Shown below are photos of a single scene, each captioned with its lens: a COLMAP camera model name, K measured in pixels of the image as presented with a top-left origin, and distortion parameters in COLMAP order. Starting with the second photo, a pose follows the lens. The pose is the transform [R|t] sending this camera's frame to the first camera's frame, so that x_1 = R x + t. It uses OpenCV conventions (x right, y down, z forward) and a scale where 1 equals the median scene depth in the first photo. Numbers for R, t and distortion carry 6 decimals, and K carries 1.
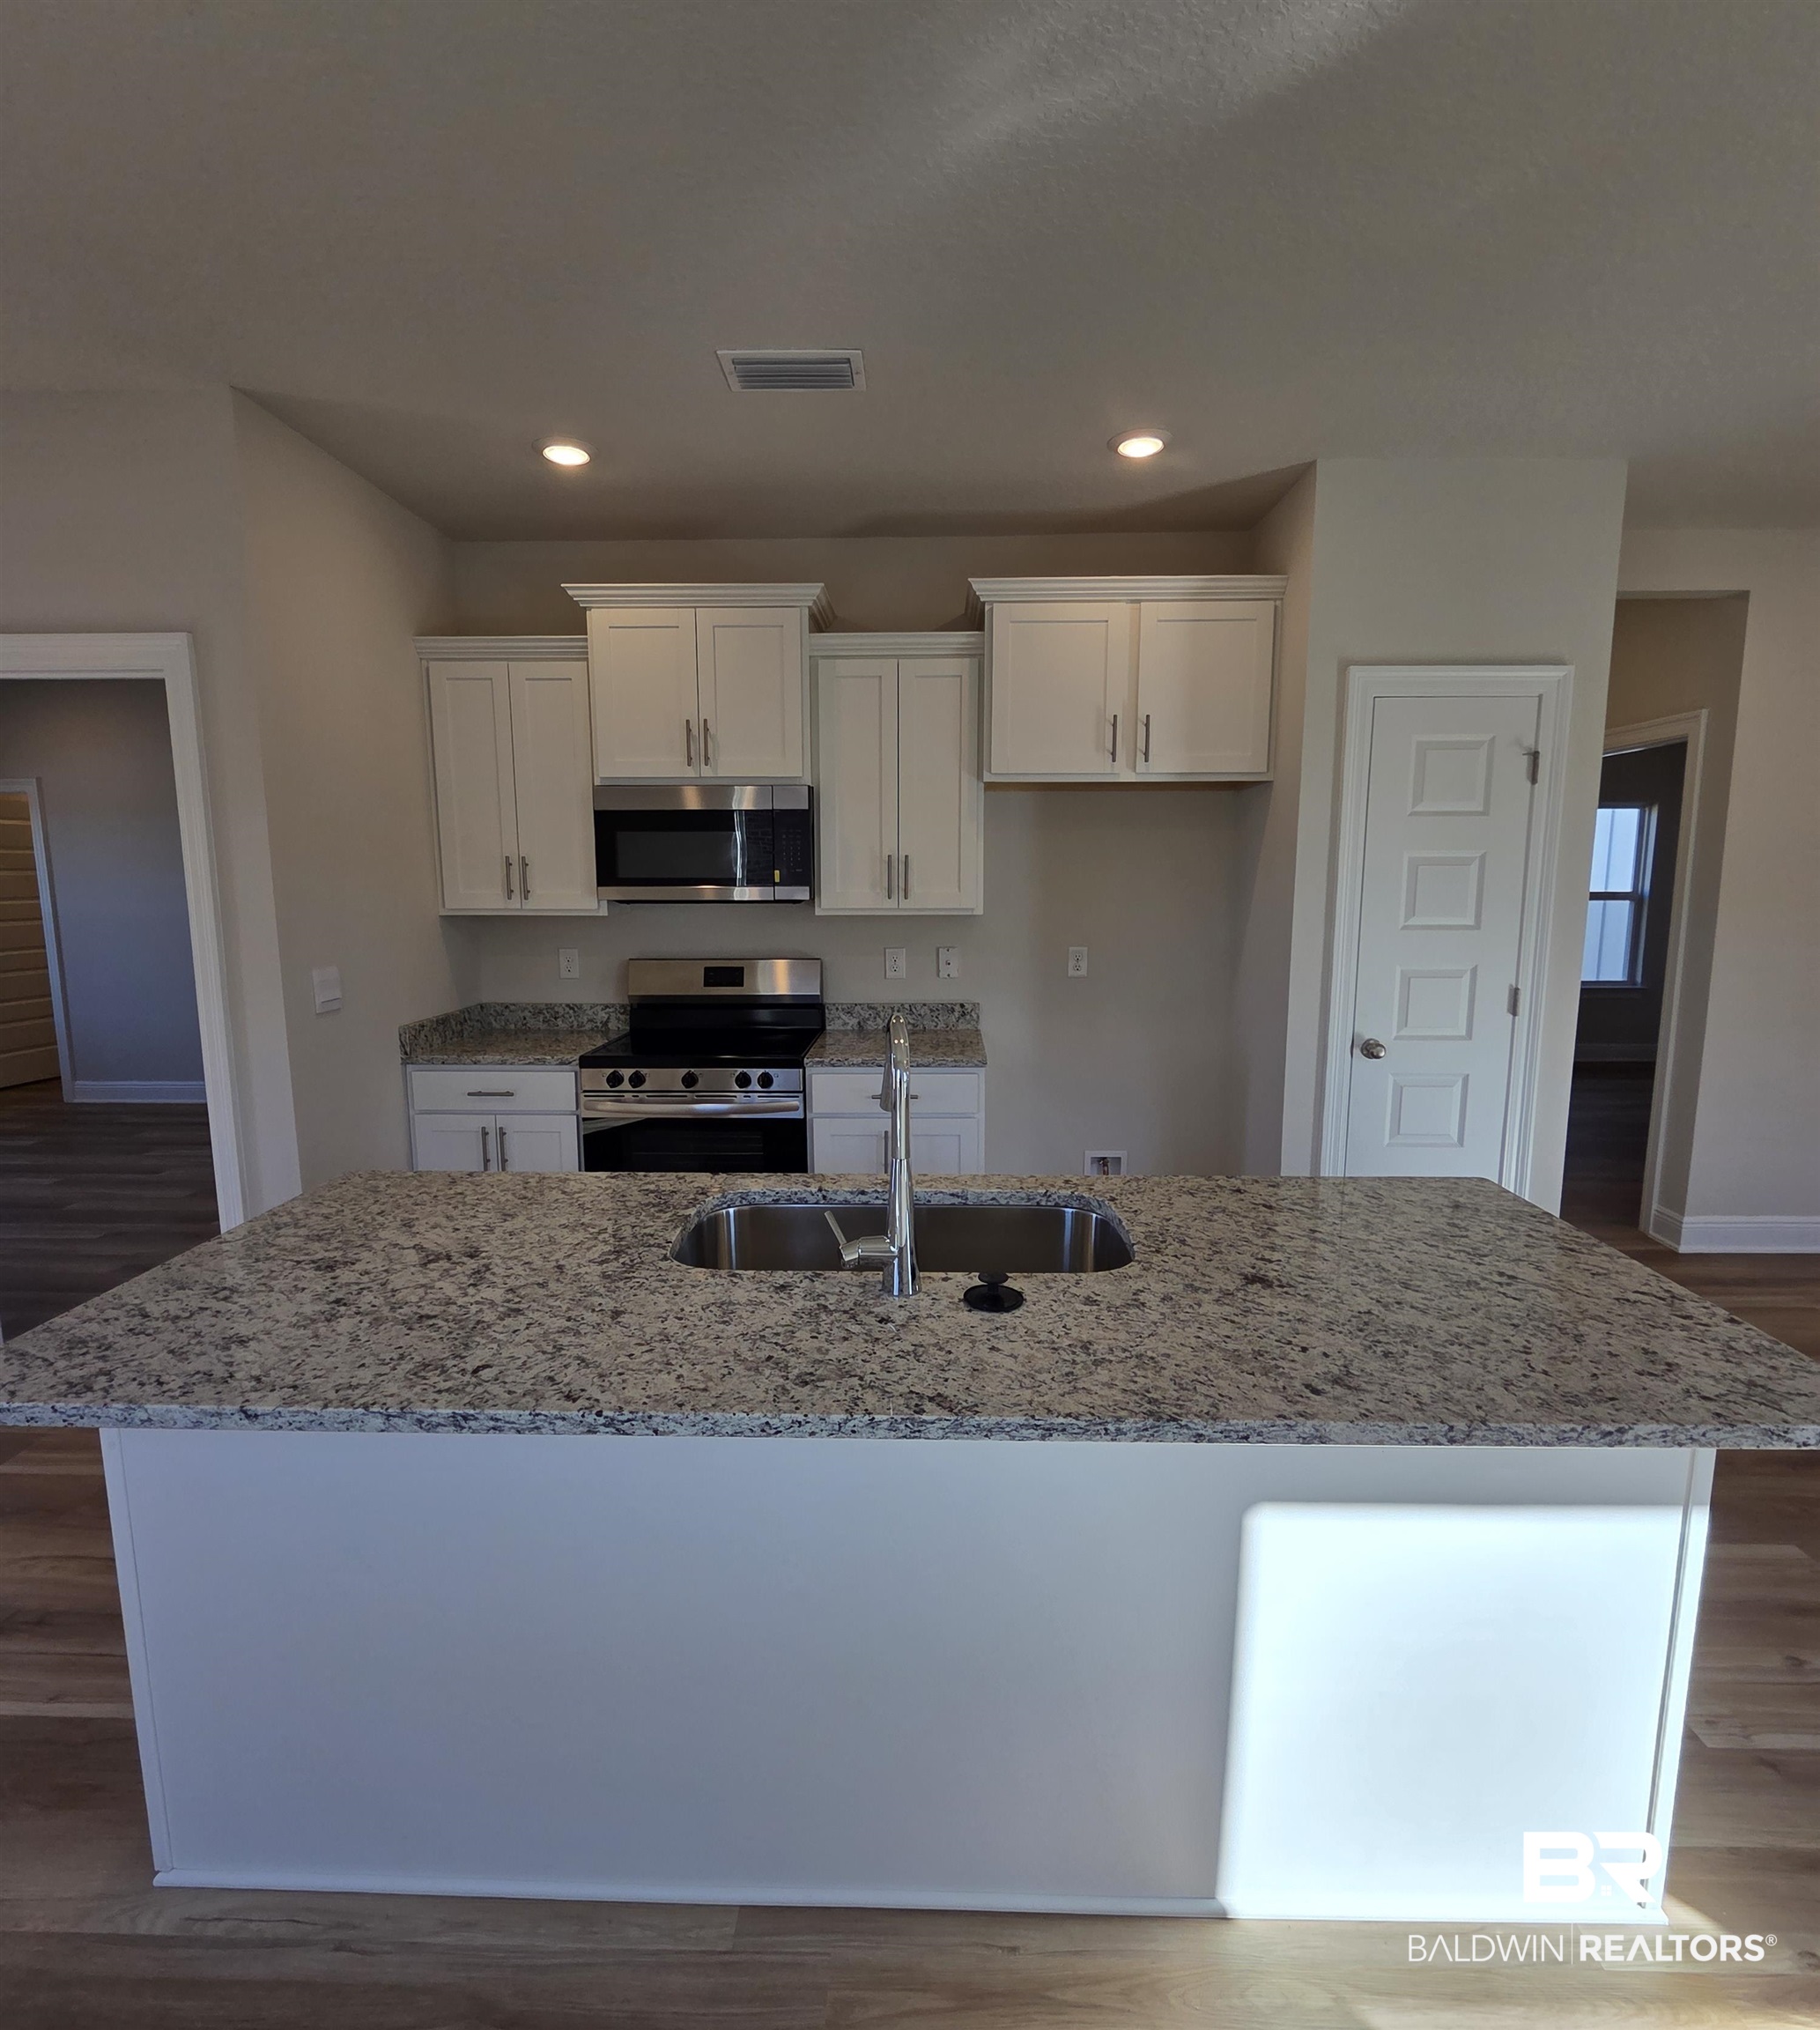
lens RADIAL K [[1003.9, 0, 912.3], [0, 1003.9, 1017.4], [0, 0, 1]] dist [-0.001654, -0.002490]
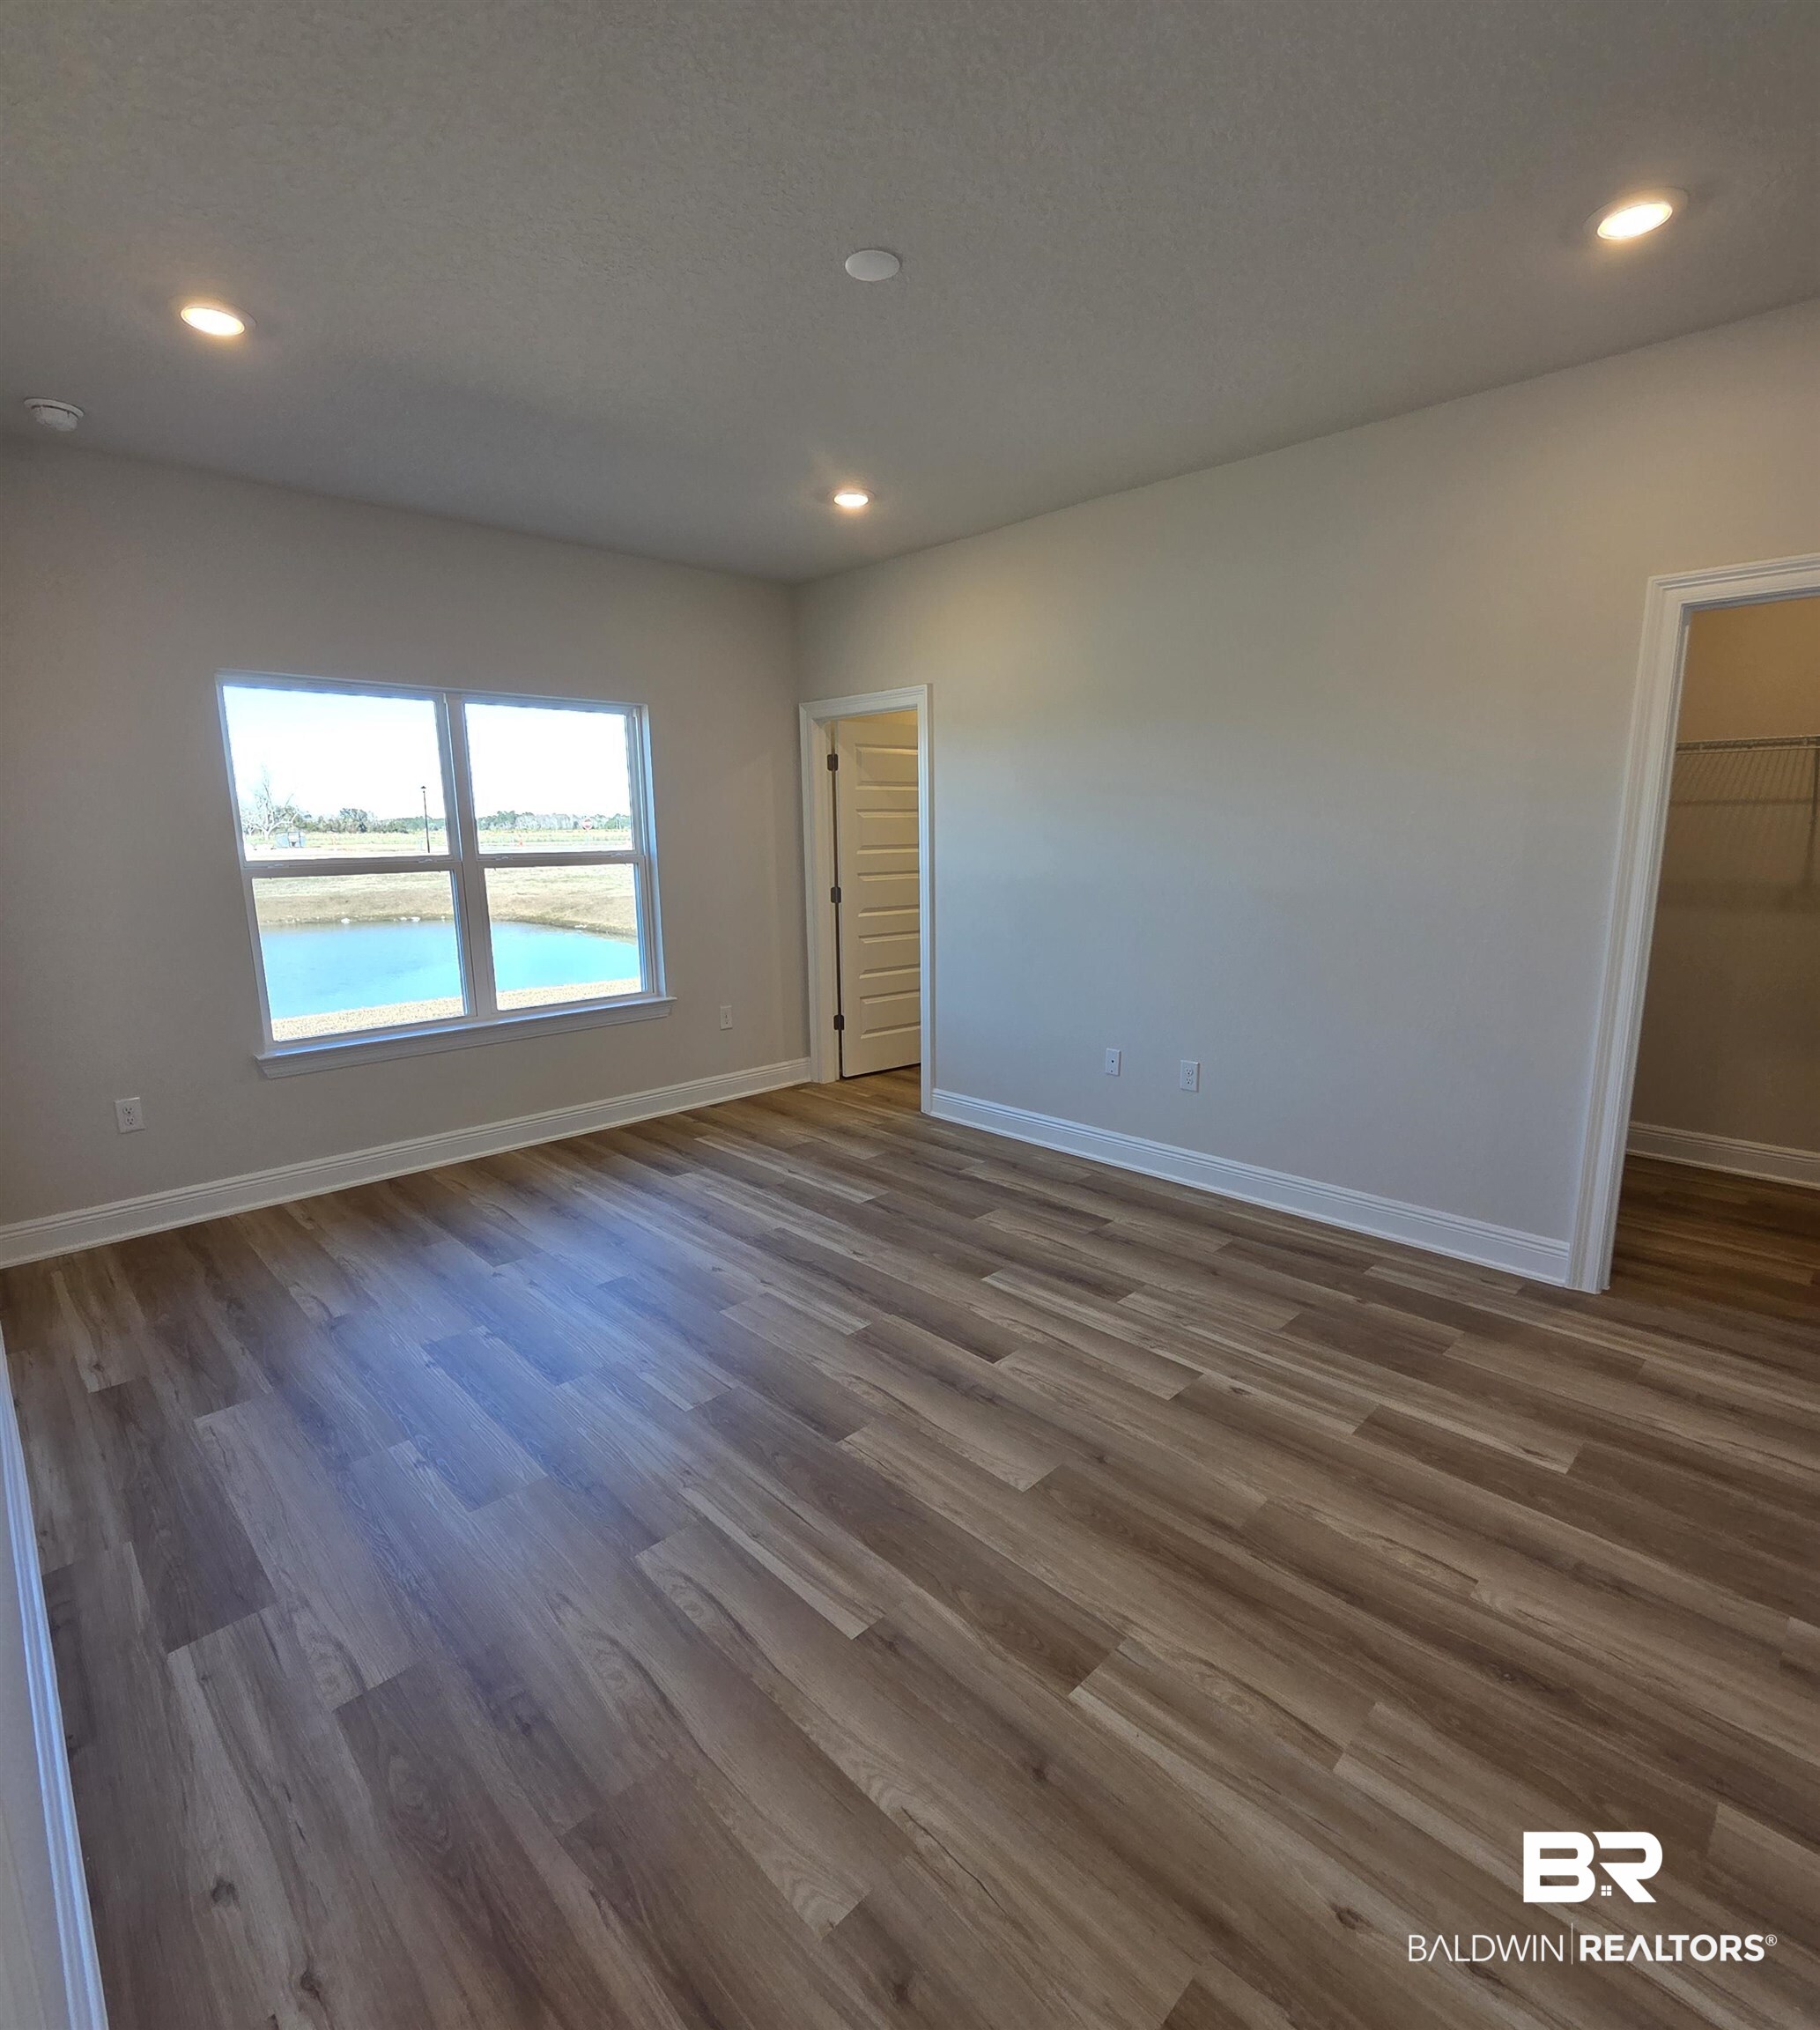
lens RADIAL K [[1002.1, 0, 910.0], [0, 1002.1, 1015.0], [0, 0, 1]] dist [0.001799, -0.001550]
pose [[0.713641, 0.122773, -0.689669, -1.561890], [-0.085281, 0.992426, 0.088423, -0.275713], [0.695301, -0.004287, 0.718706, 2.080032]]
